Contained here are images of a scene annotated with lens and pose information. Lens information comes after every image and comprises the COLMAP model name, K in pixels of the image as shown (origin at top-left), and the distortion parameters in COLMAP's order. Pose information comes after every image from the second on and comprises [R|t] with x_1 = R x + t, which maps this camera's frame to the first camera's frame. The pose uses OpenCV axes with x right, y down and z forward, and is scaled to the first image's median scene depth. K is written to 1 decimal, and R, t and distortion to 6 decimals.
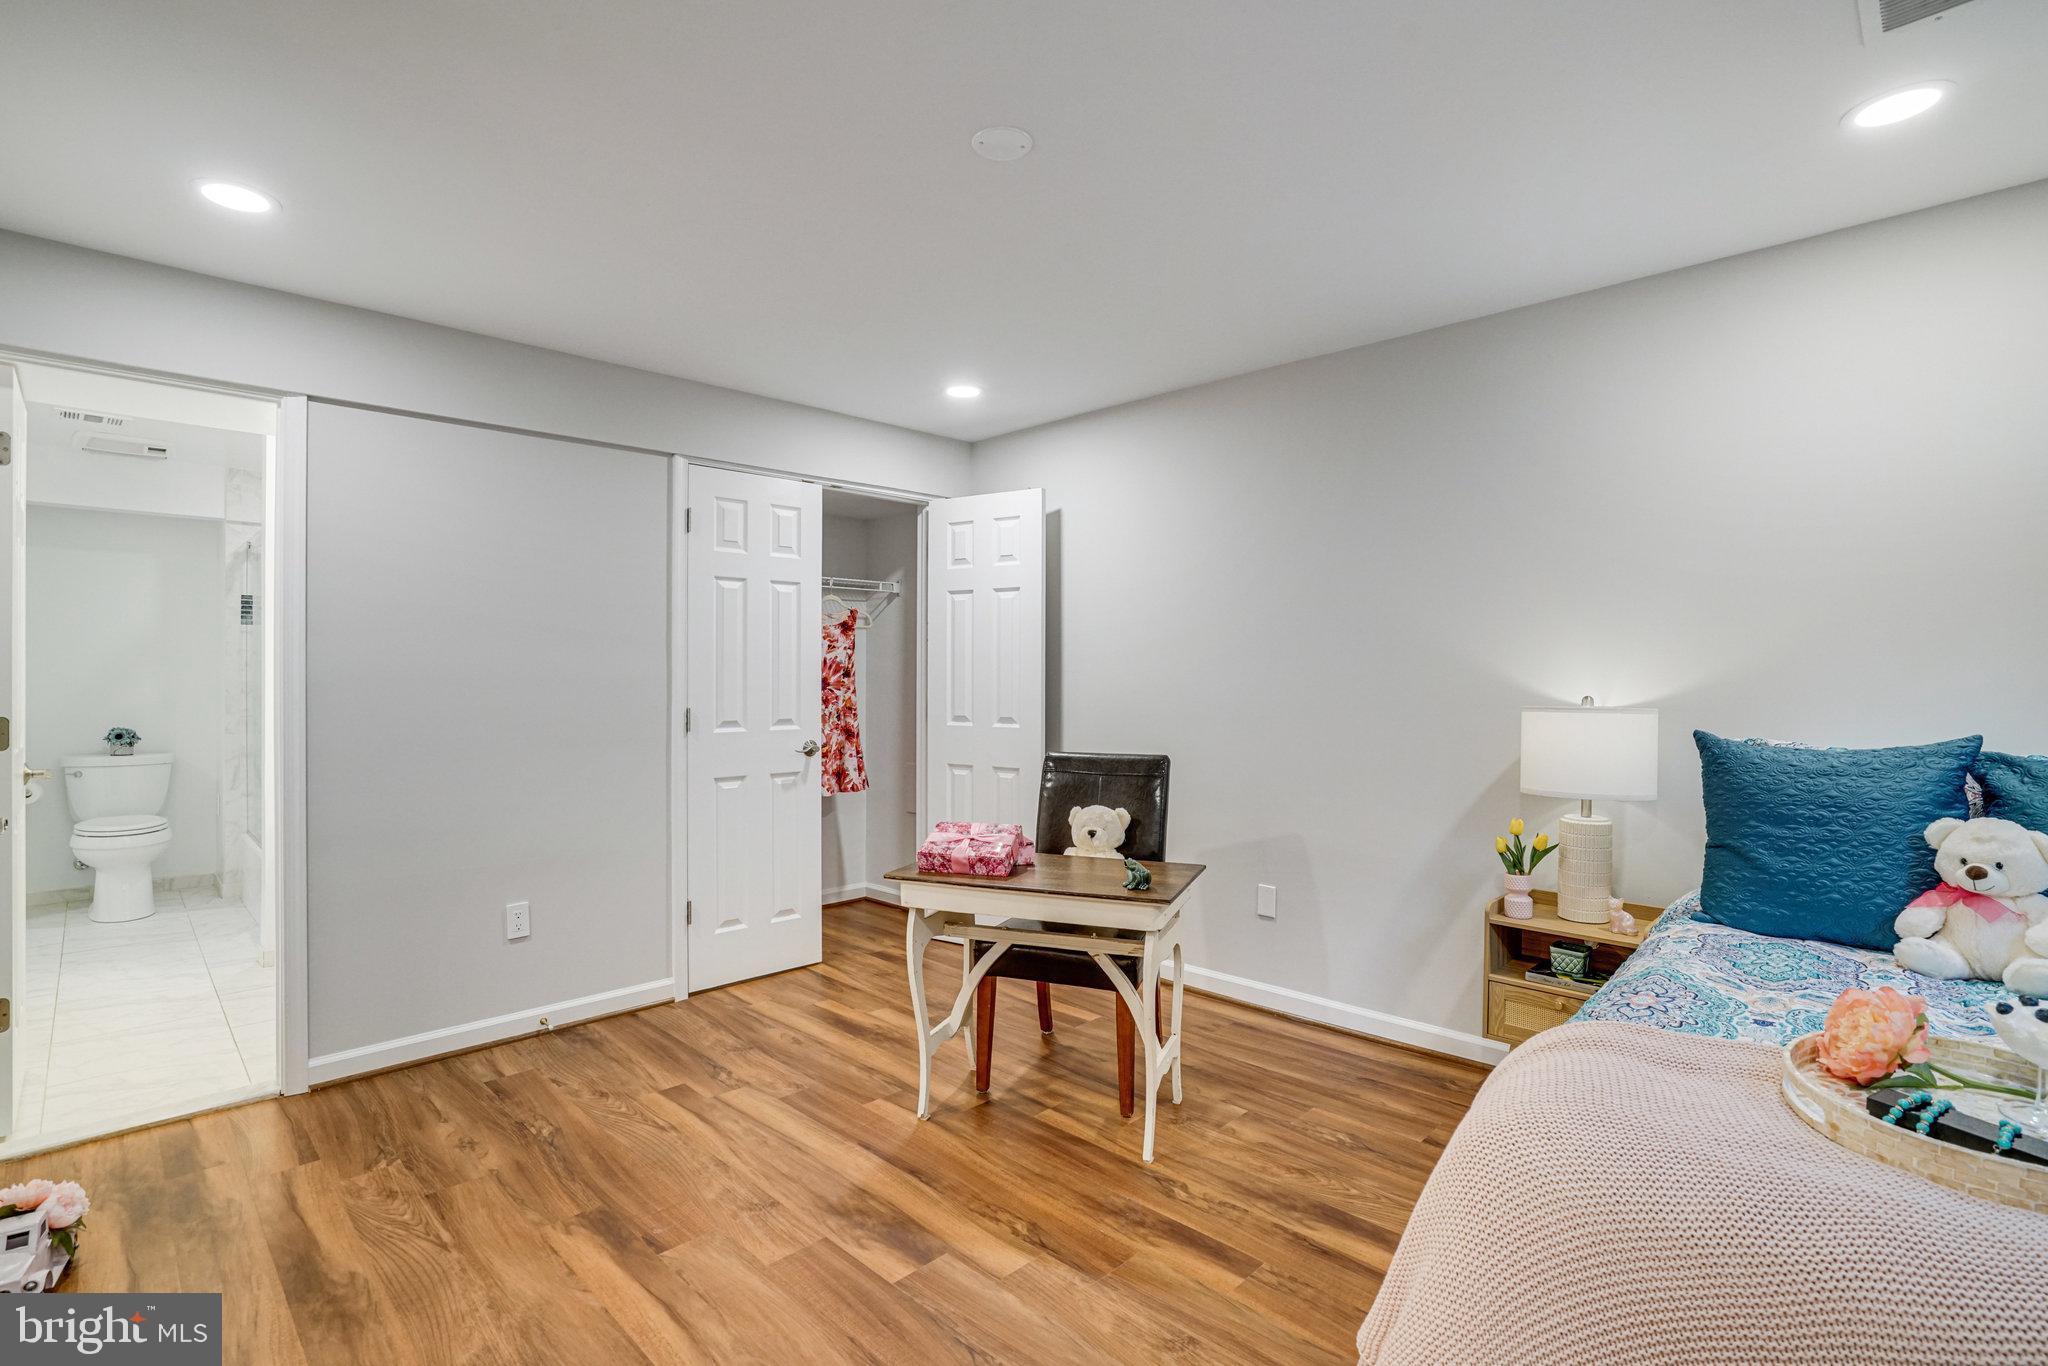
lens RADIAL K [[968.9, 0, 1007.2], [0, 968.9, 665.6], [0, 0, 1]] dist [-0.057411, 0.021306]
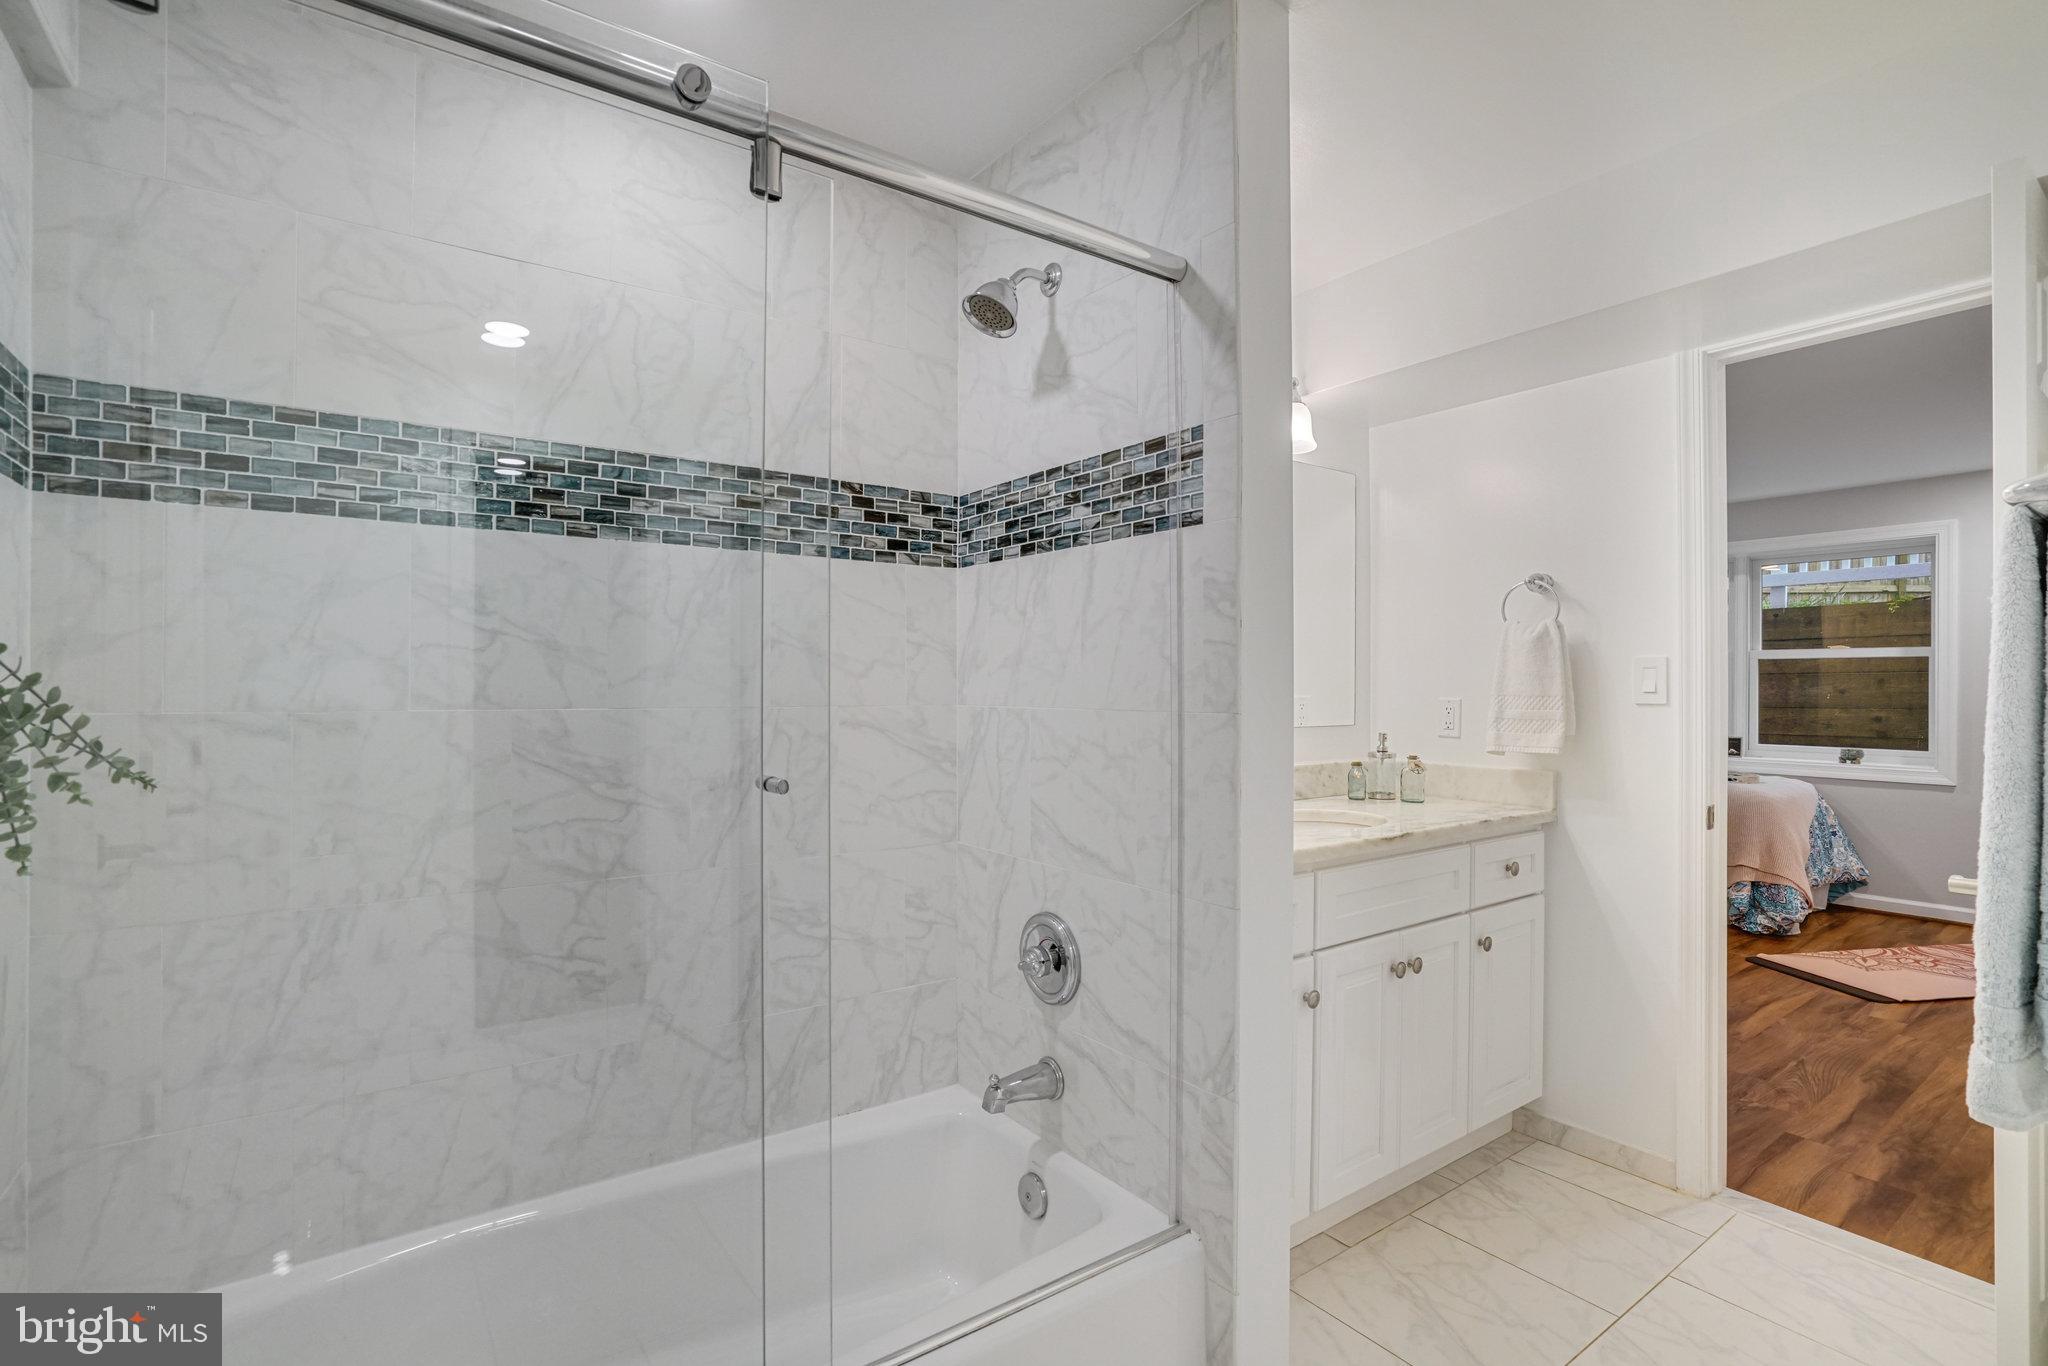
lens RADIAL K [[956.3, 0, 994.1], [0, 956.3, 687.8], [0, 0, 1]] dist [-0.041851, 0.015222]
pose [[0.163404, 0.000368, 0.986559, -1.905613], [-0.008280, 0.999965, 0.000999, 0.015561], [-0.986524, -0.008332, 0.163402, 1.692813]]
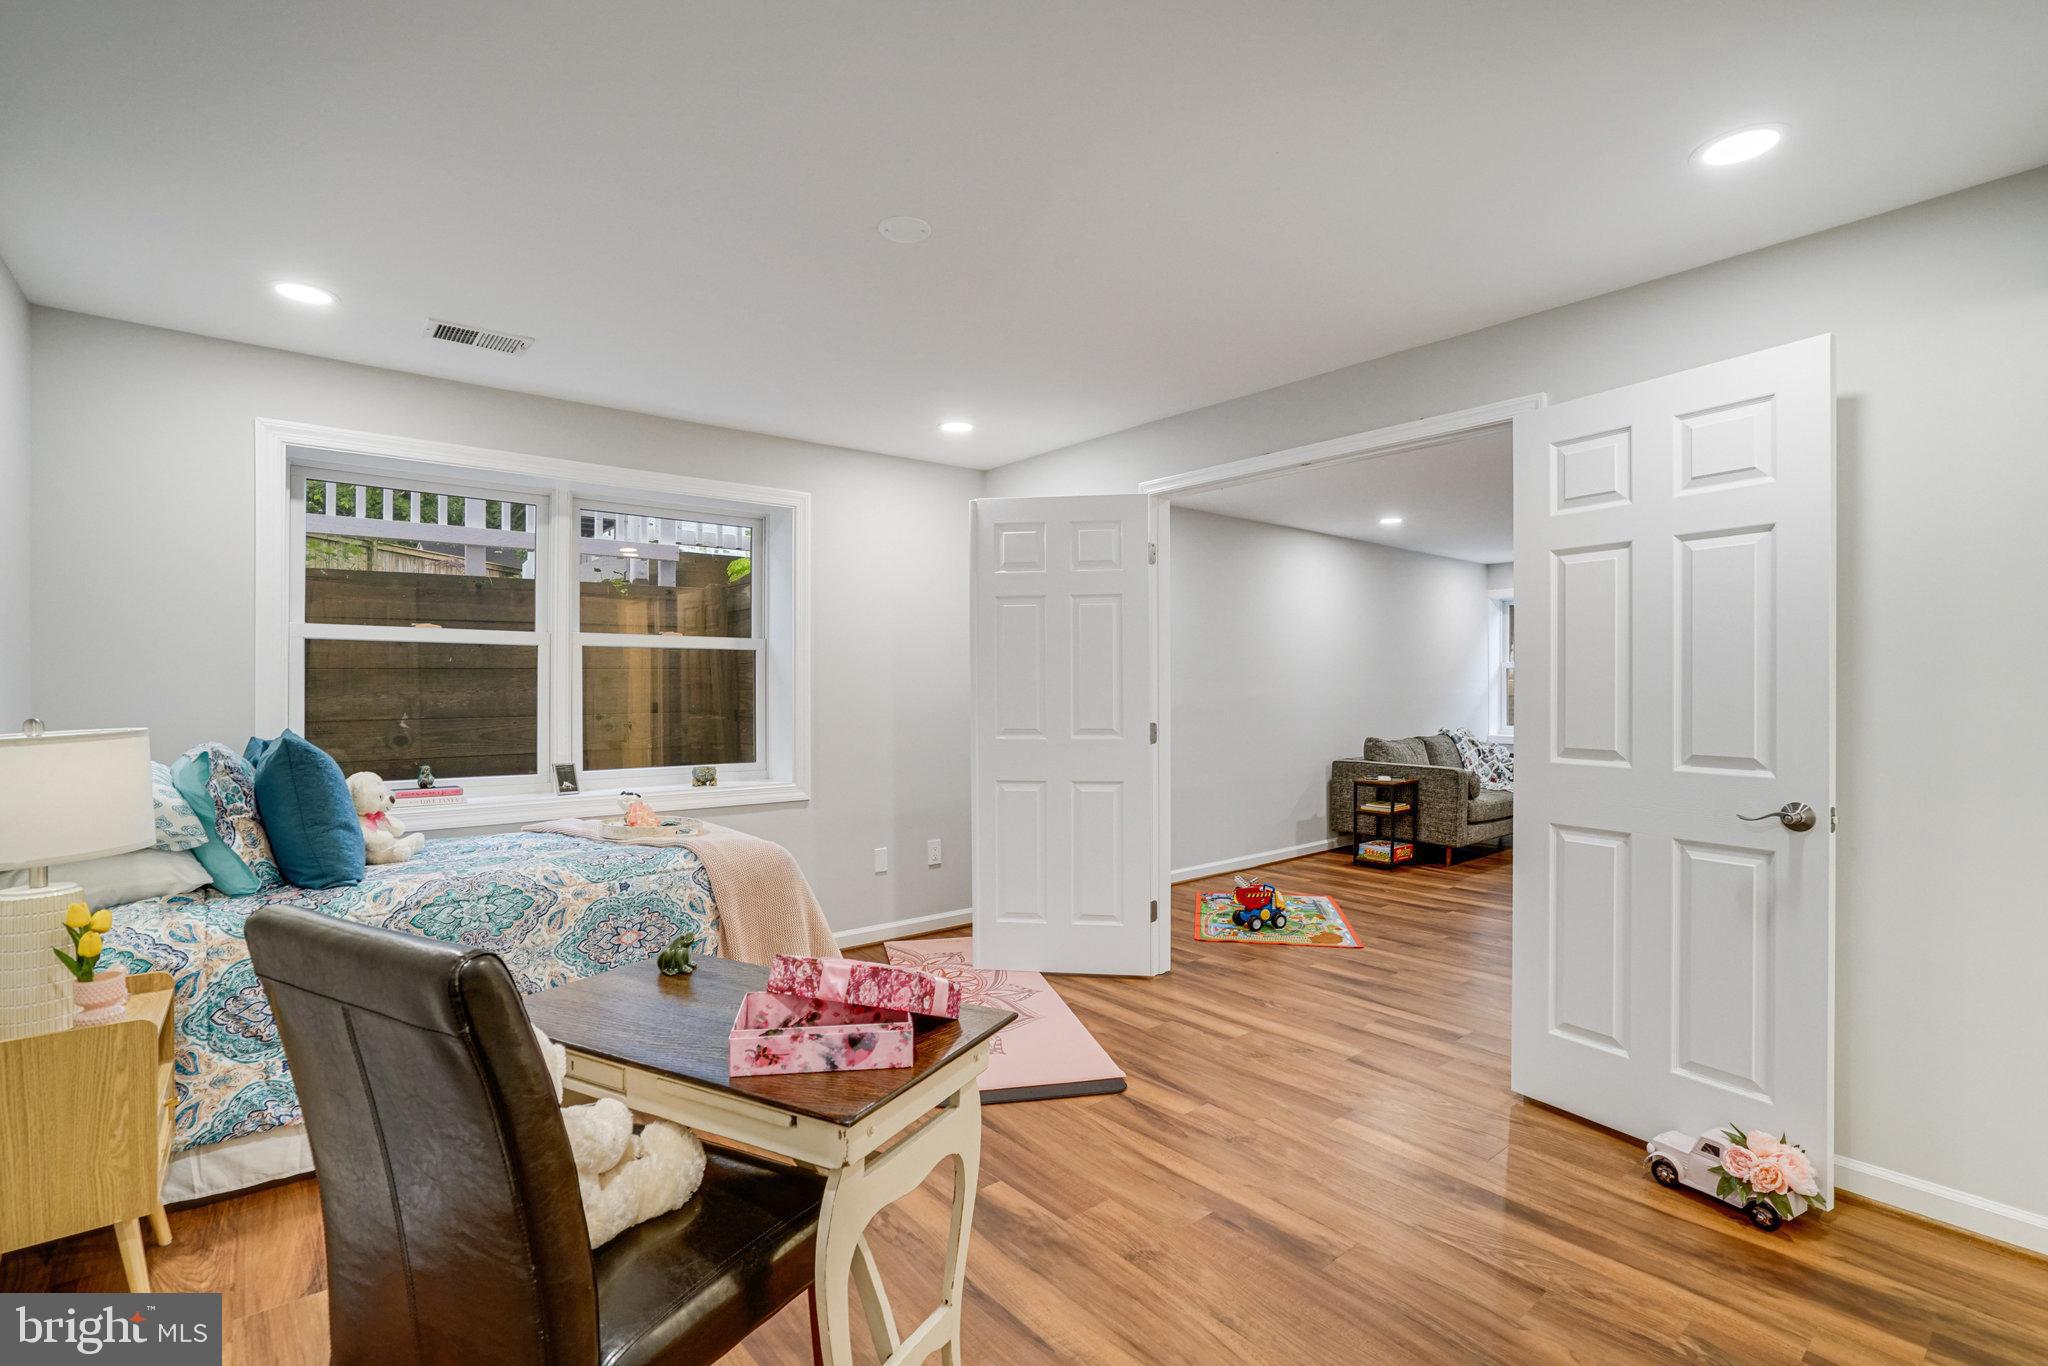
lens RADIAL K [[933.6, 0, 1027.1], [0, 933.6, 690.2], [0, 0, 1]] dist [-0.044637, 0.020225]
pose [[-0.997317, 0.001565, 0.073183, -0.188776], [0.001052, 0.999975, -0.007048, 0.017847], [-0.073192, -0.006952, -0.997294, 1.698836]]
